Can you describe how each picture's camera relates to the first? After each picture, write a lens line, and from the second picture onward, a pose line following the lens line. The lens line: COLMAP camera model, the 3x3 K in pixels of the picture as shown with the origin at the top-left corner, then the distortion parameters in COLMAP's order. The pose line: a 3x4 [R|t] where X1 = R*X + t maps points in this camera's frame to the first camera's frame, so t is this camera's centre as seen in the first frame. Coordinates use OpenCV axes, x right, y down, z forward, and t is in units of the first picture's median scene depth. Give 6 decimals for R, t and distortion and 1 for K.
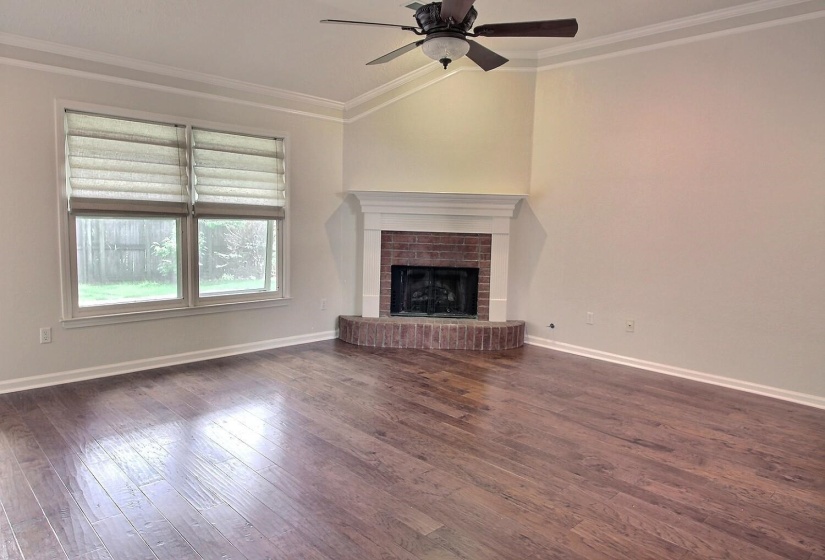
lens RADIAL K [[543.4, 0, 411.6], [0, 543.4, 279.5], [0, 0, 1]] dist [-0.000362, -0.003862]
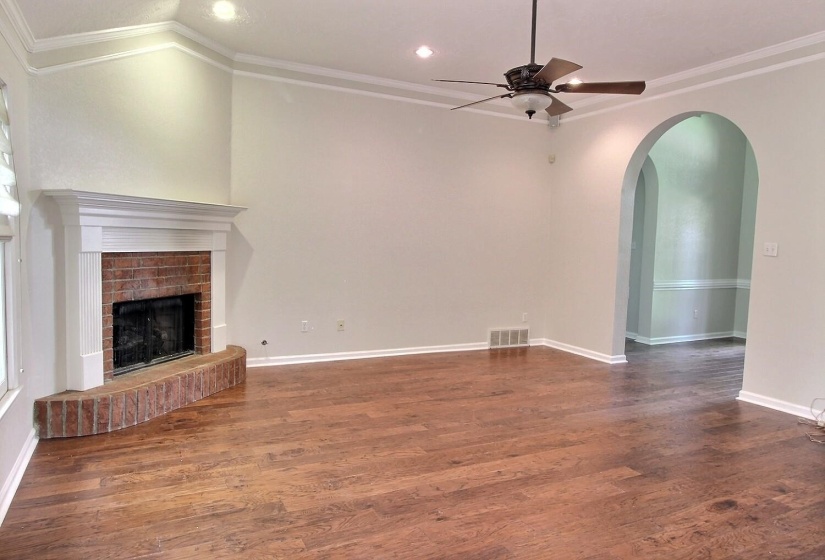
lens RADIAL K [[543.4, 0, 411.0], [0, 543.4, 278.5], [0, 0, 1]] dist [-0.000362, -0.003862]
pose [[0.300319, -0.089910, 0.949592, -0.576188], [0.091671, 0.993660, 0.065091, -0.067893], [-0.949423, 0.067502, 0.306657, 0.445464]]
